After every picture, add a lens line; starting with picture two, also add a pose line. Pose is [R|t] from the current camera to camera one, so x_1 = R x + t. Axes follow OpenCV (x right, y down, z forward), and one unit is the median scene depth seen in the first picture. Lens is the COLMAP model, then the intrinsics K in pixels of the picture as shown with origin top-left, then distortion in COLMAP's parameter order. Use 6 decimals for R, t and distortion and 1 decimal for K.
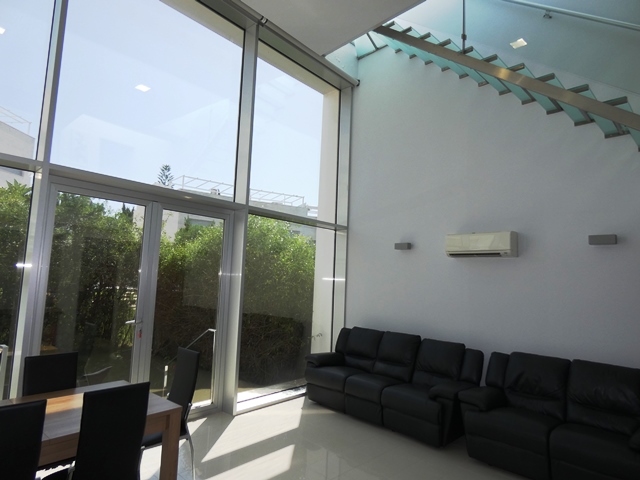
lens RADIAL K [[385.0, 0, 316.7], [0, 385.0, 239.4], [0, 0, 1]] dist [-0.000789, -0.003222]
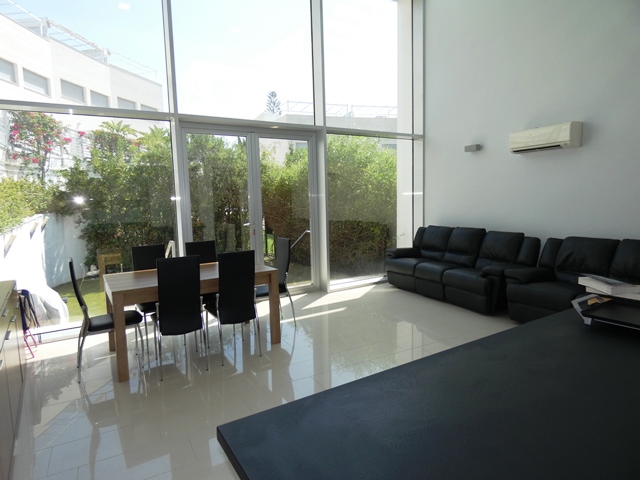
lens RADIAL K [[385.0, 0, 317.2], [0, 385.0, 236.6], [0, 0, 1]] dist [-0.000789, -0.003222]
pose [[0.955406, -0.036625, -0.293017, 0.122681], [0.096014, 0.976891, 0.190958, 0.012861], [0.279251, -0.210576, 0.936844, -0.177349]]
